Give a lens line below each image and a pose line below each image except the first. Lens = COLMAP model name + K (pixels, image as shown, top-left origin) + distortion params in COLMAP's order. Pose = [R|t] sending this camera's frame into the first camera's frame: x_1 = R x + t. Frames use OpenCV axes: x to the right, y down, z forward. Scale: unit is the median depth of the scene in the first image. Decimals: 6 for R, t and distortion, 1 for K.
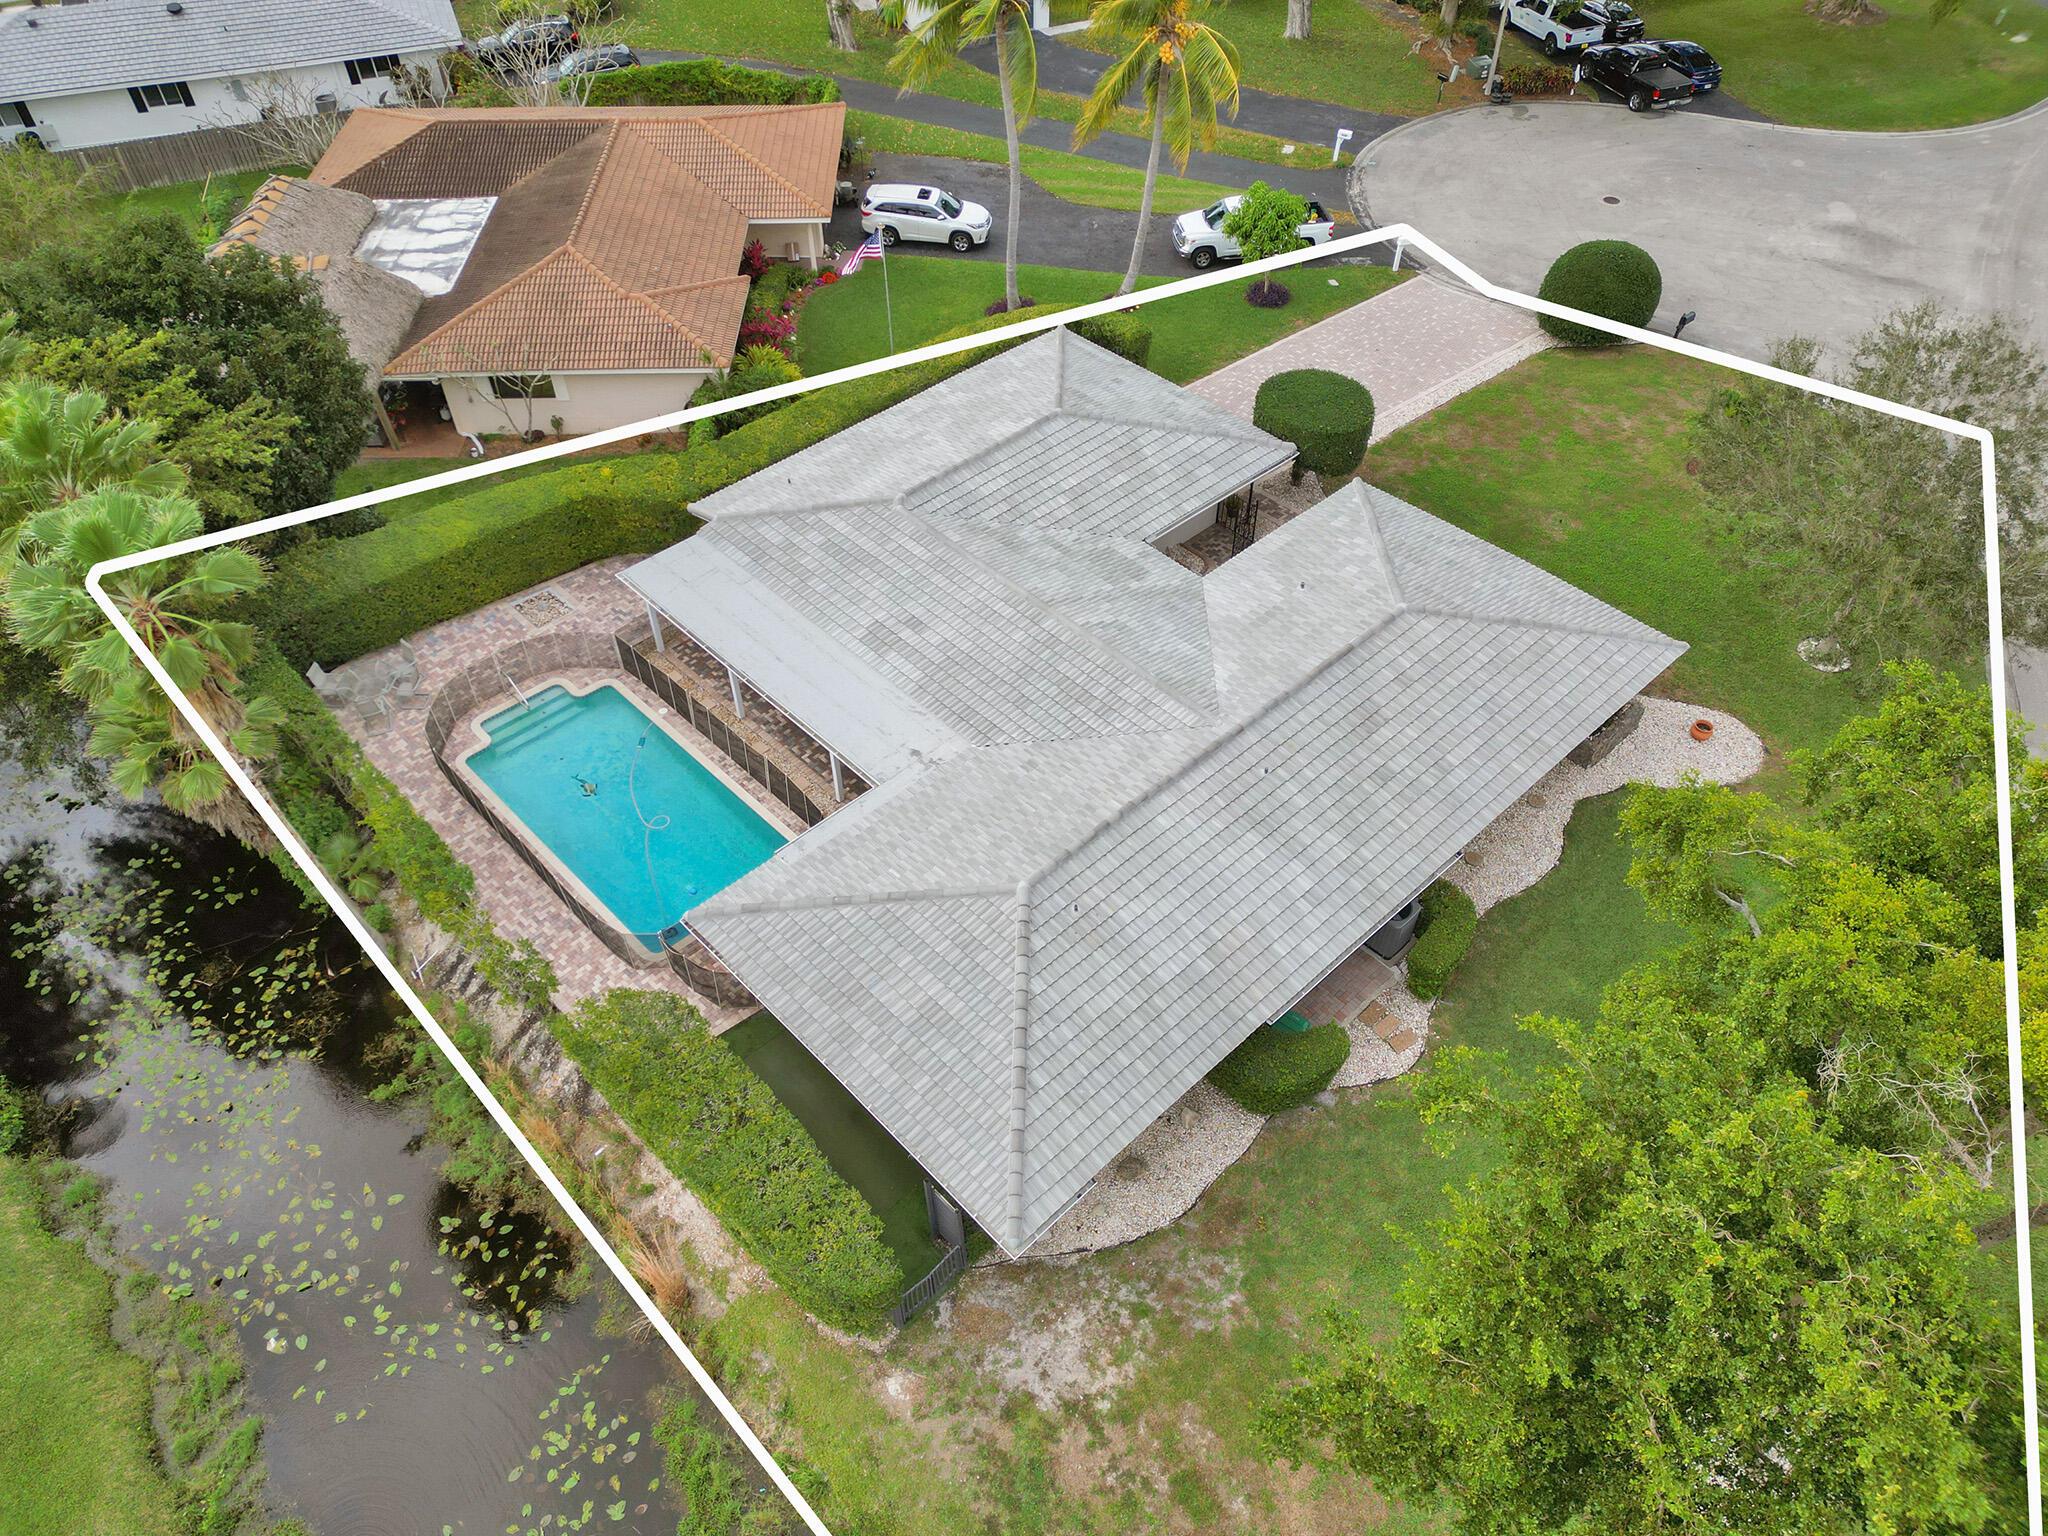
lens RADIAL K [[1422.5, 0, 1022.3], [0, 1422.5, 772.8], [0, 0, 1]] dist [0.084351, -0.083450]
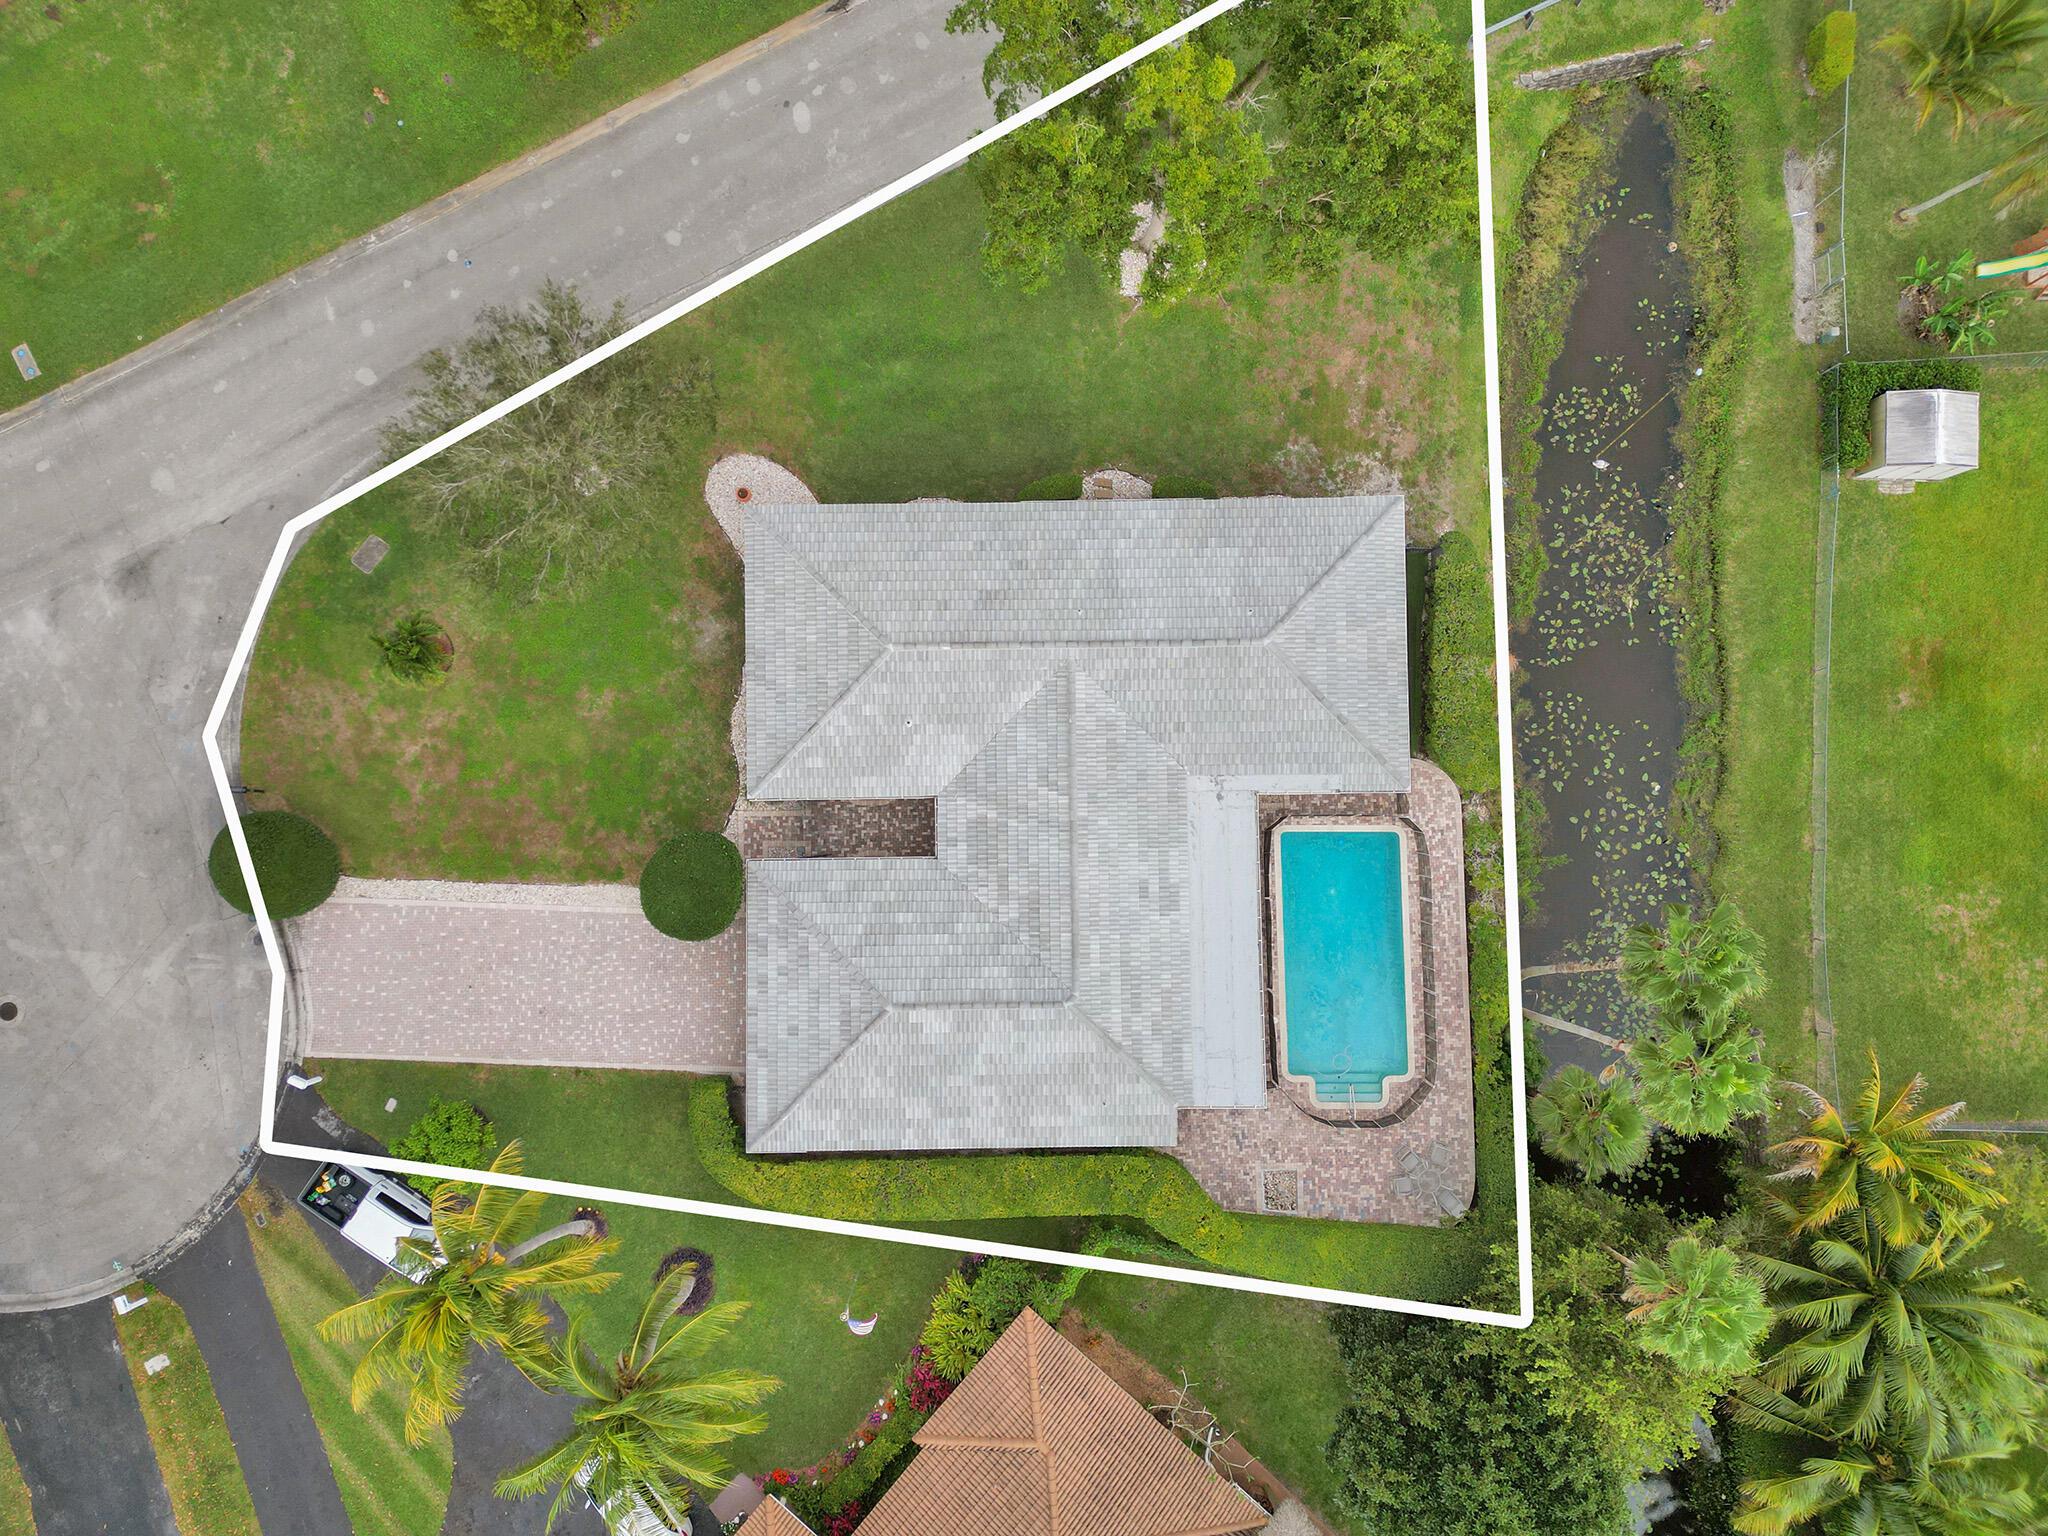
lens RADIAL K [[1422.5, 0, 1022.3], [0, 1422.5, 772.8], [0, 0, 1]] dist [0.084351, -0.083450]
pose [[-0.737052, -0.675263, 0.027819, 0.052360], [0.485574, -0.500478, 0.716757, -1.164701], [-0.470076, 0.541795, 0.696768, 0.048253]]
